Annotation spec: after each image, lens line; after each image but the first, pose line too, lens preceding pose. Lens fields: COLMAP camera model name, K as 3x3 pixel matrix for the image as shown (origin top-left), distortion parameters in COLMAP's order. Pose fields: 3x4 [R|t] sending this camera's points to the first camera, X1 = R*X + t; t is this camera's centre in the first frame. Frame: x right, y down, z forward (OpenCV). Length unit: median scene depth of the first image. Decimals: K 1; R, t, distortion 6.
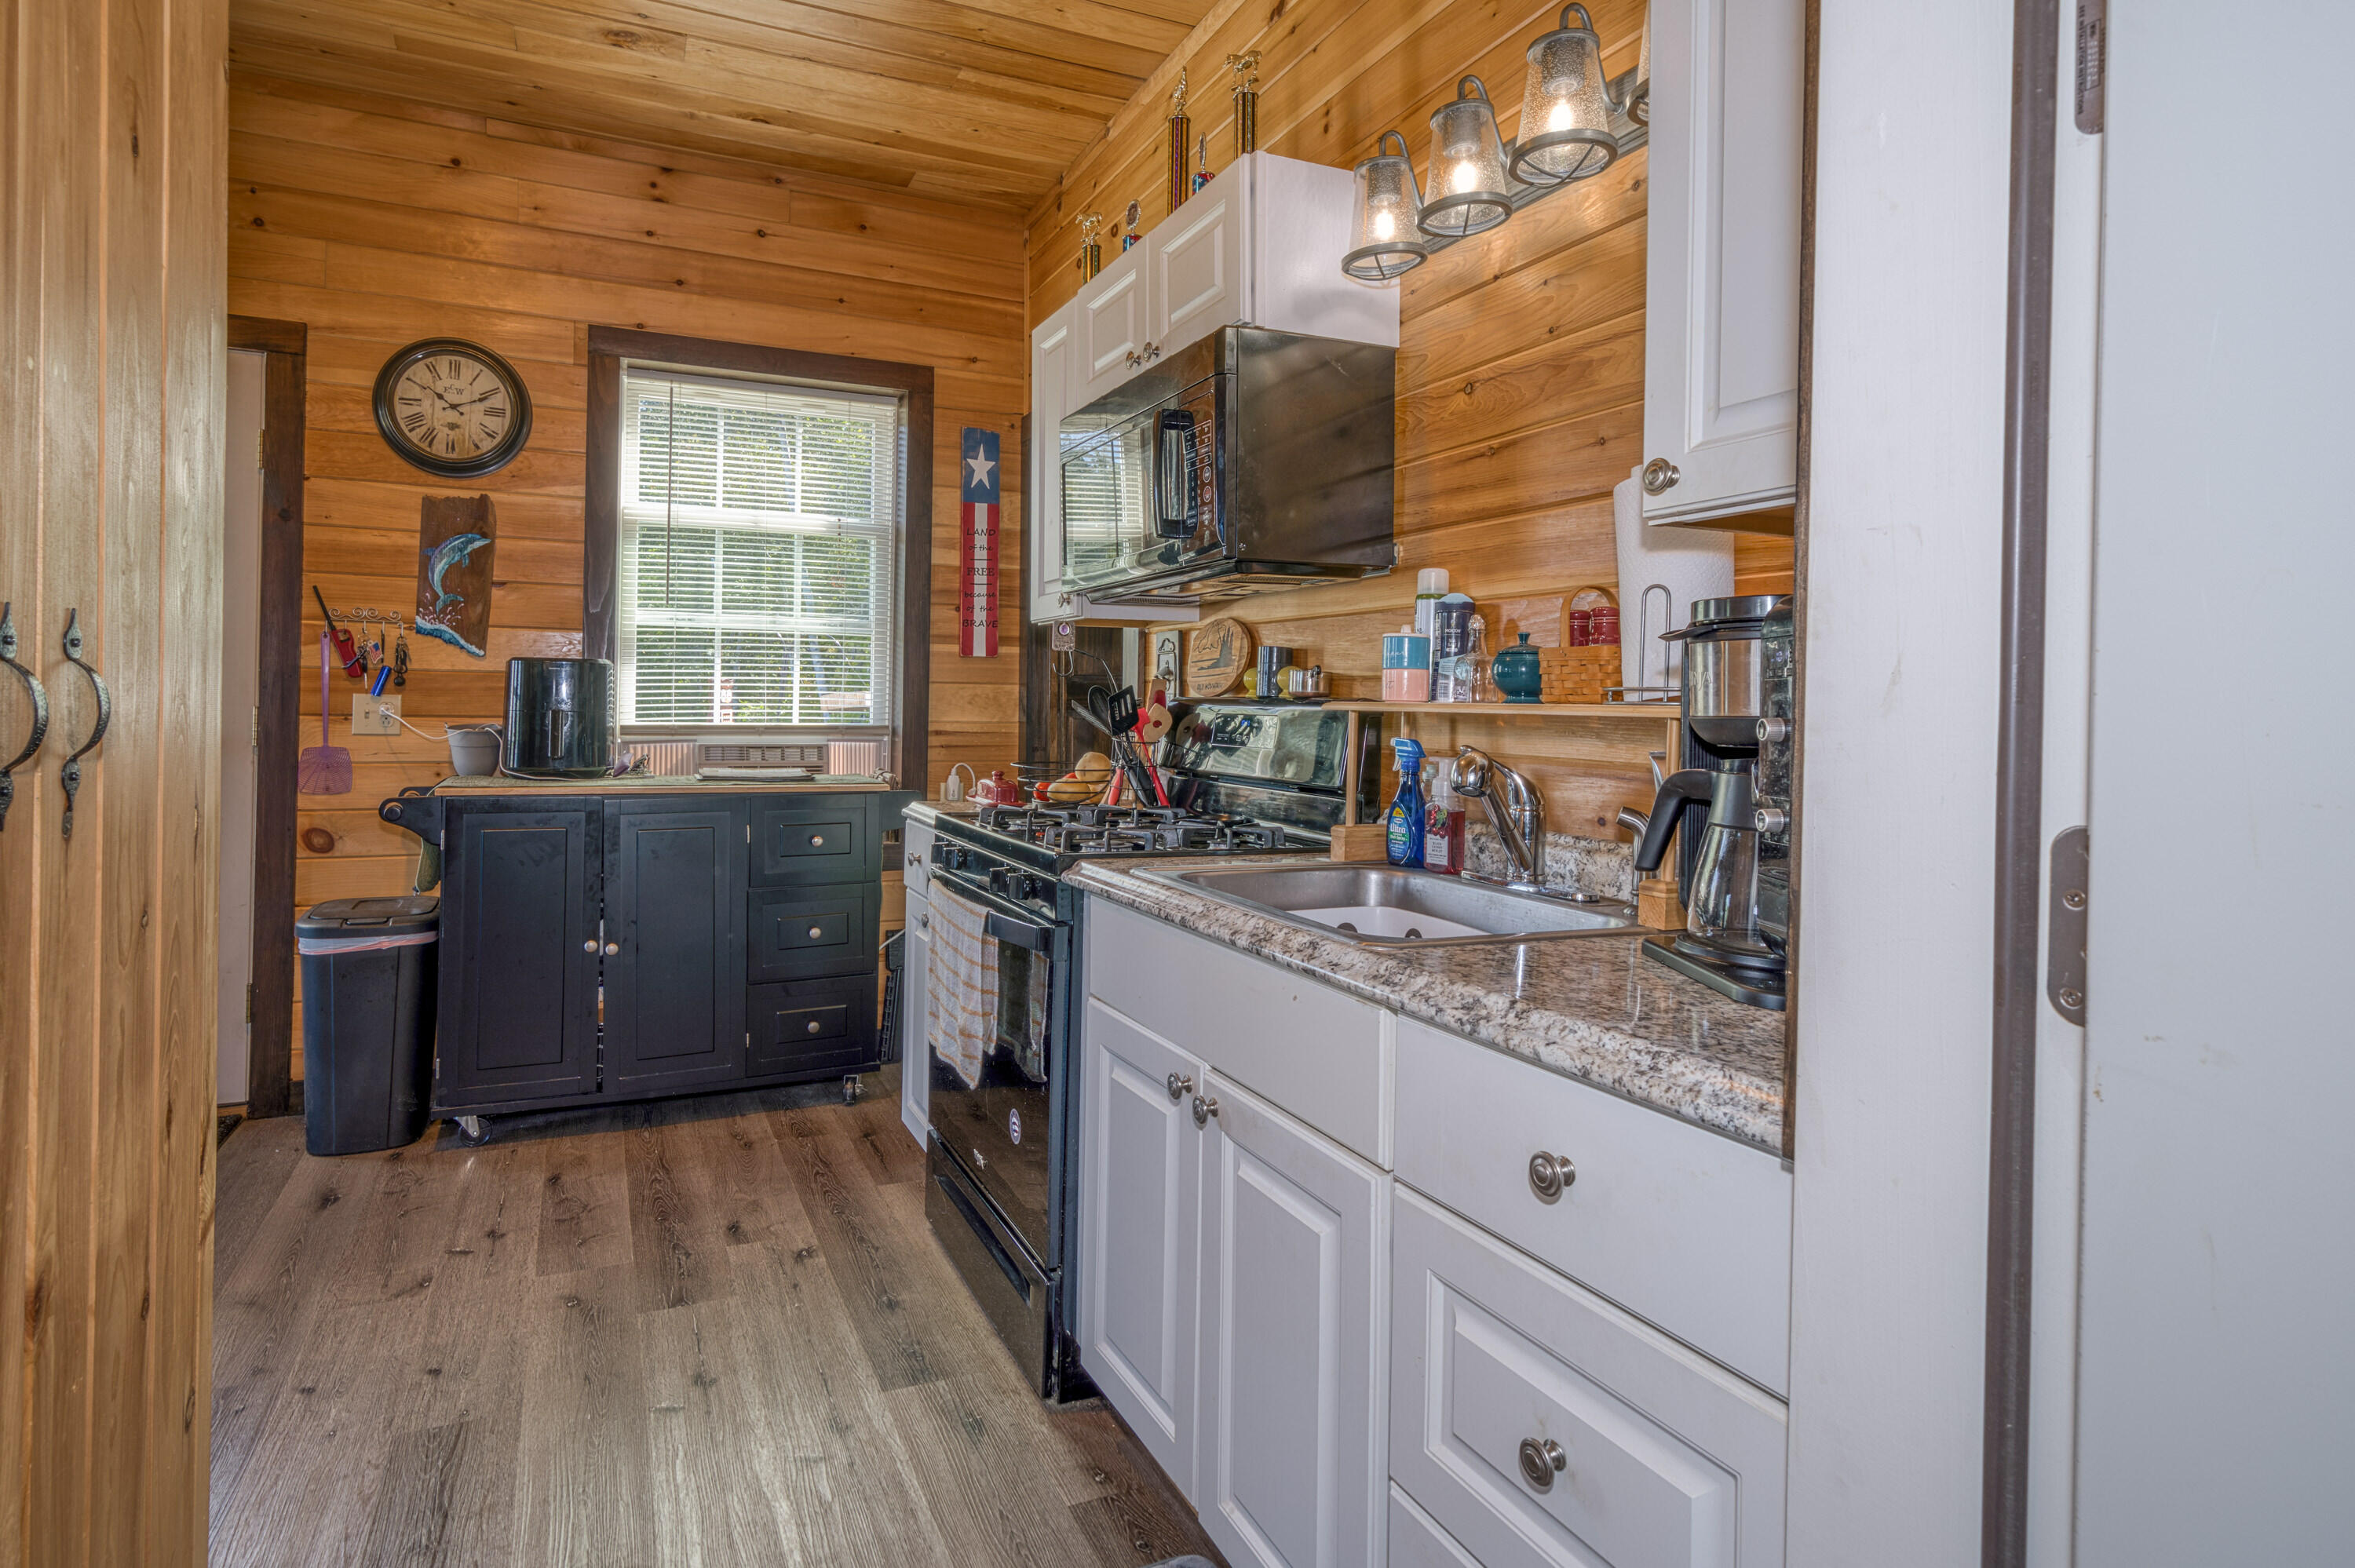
lens RADIAL K [[1173.2, 0, 1059.3], [0, 1173.2, 706.2], [0, 0, 1]] dist [0.003010, 0.000544]
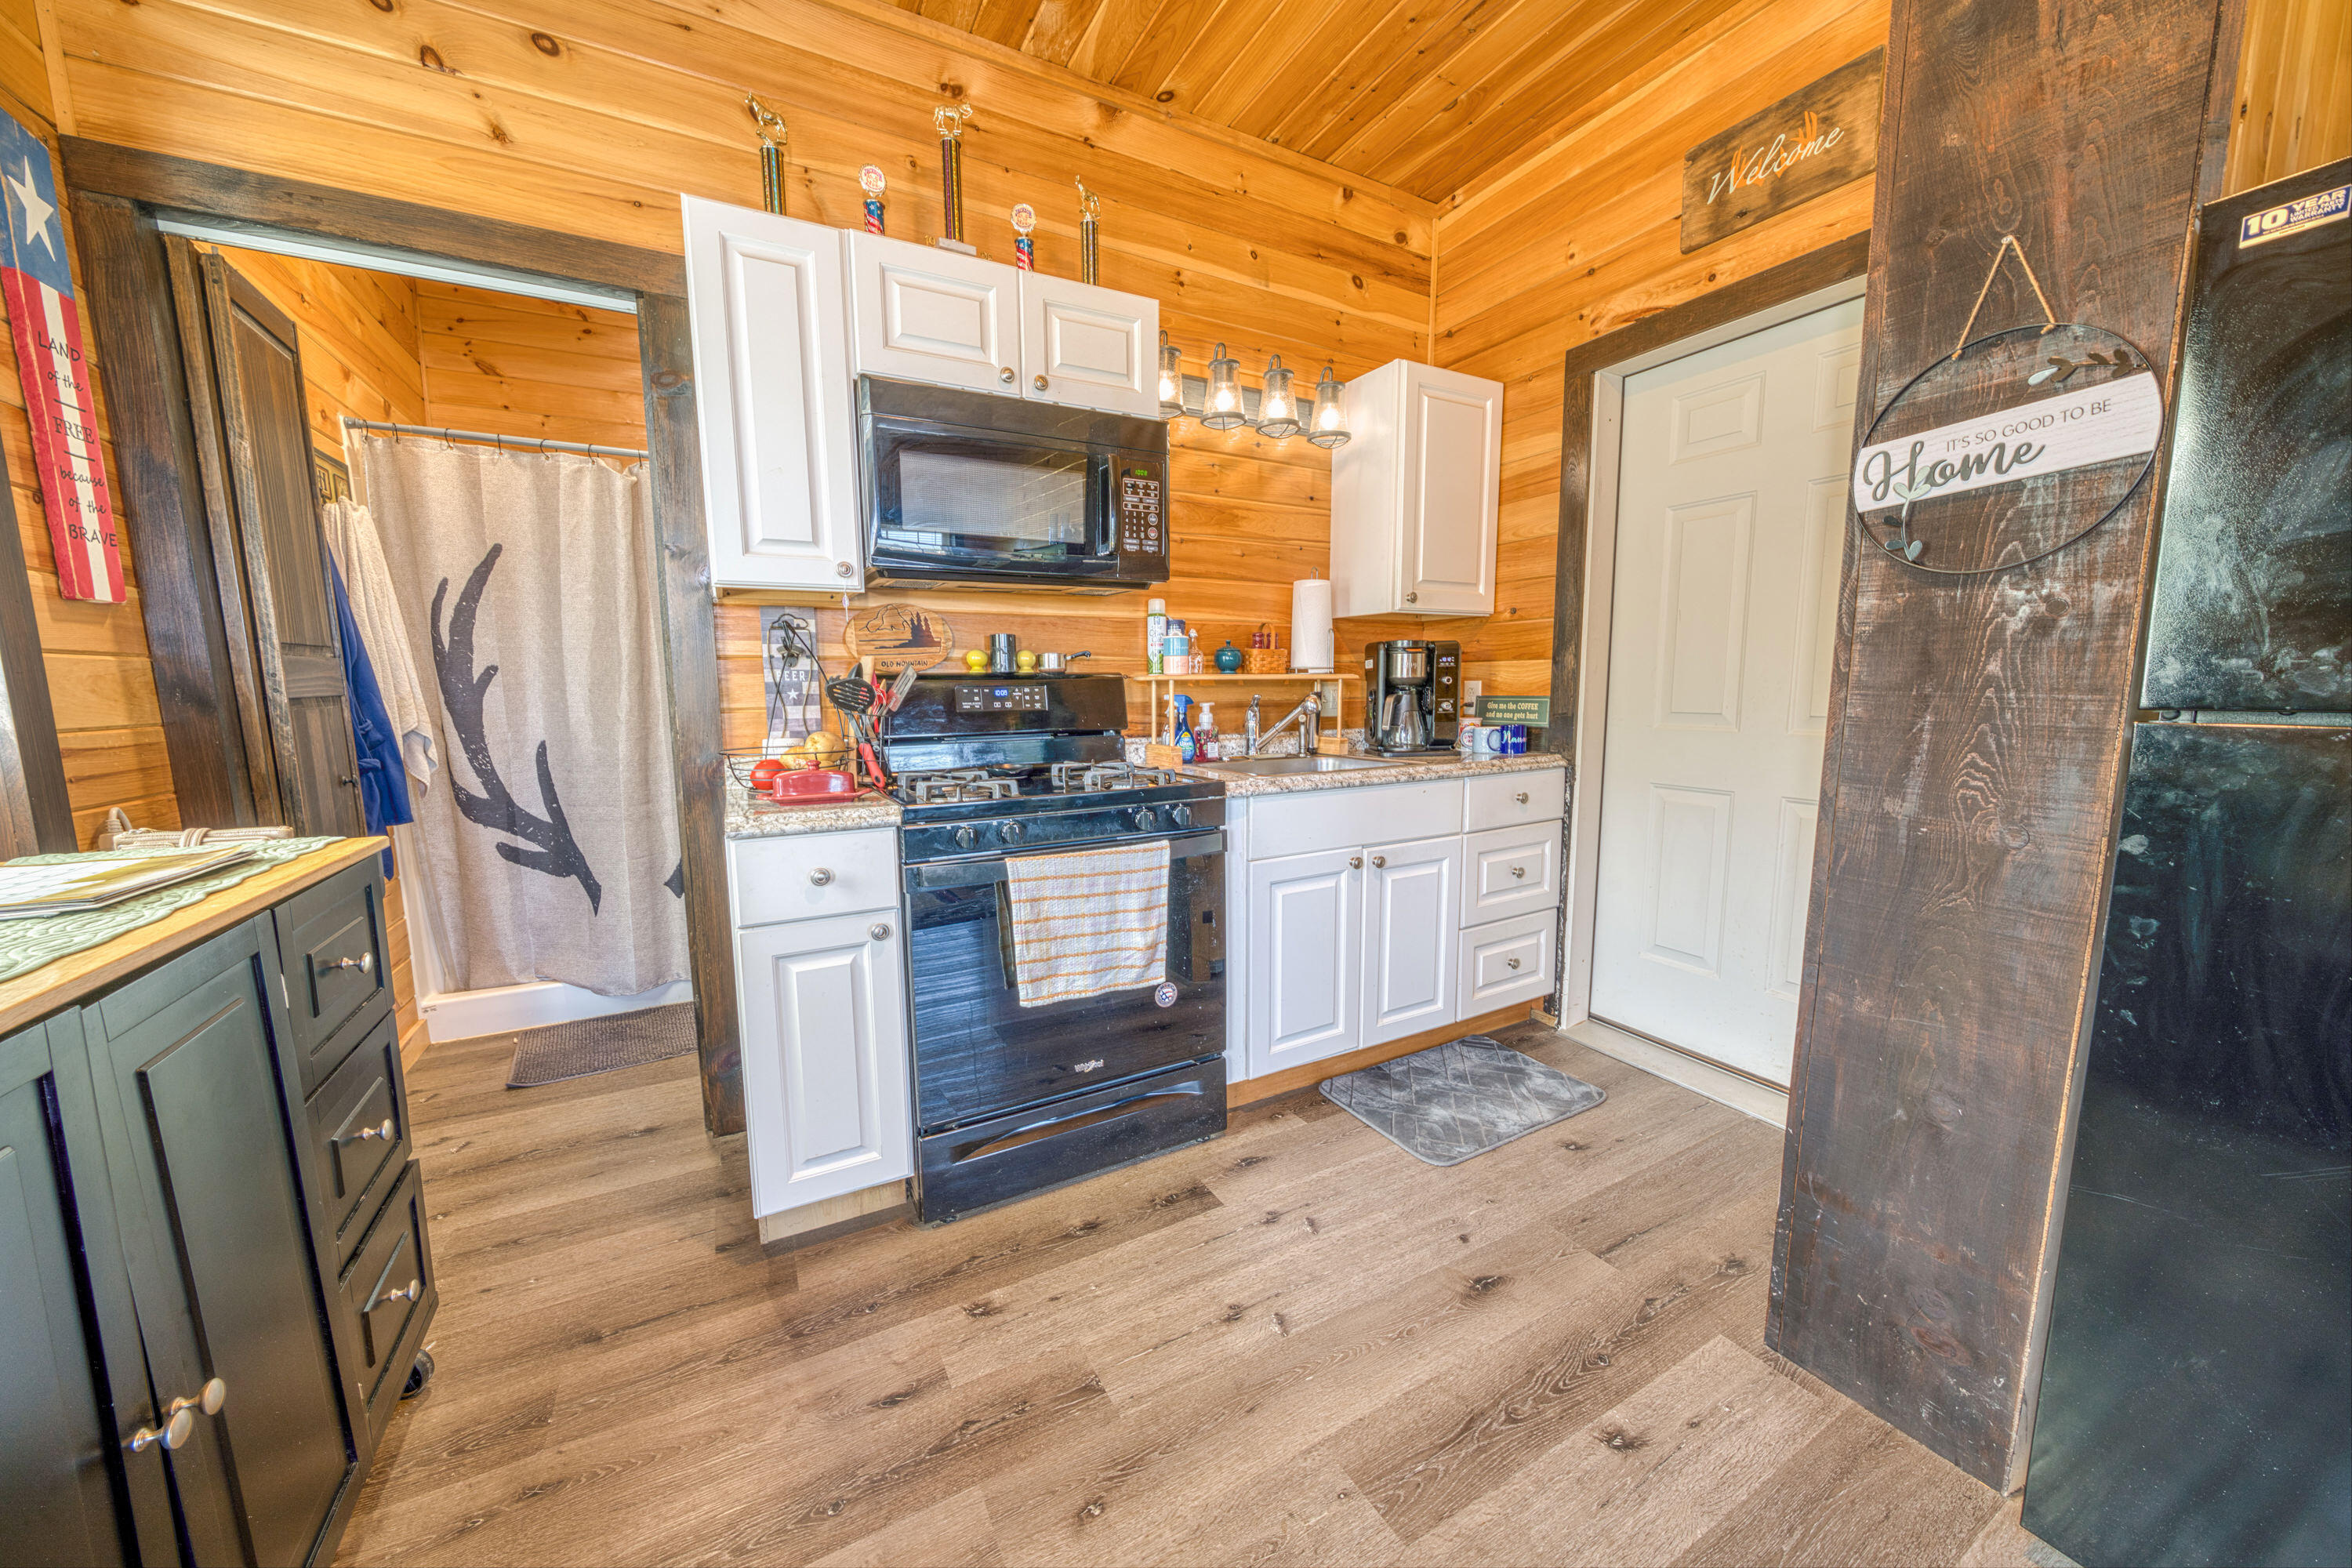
lens RADIAL K [[835.7, 0, 1171.7], [0, 835.7, 795.5], [0, 0, 1]] dist [-0.007238, 0.000057]
pose [[-0.114812, -0.149904, 0.982012, -0.588392], [0.010239, 0.988318, 0.152064, -0.009321], [-0.993334, 0.027514, -0.111936, 0.678687]]
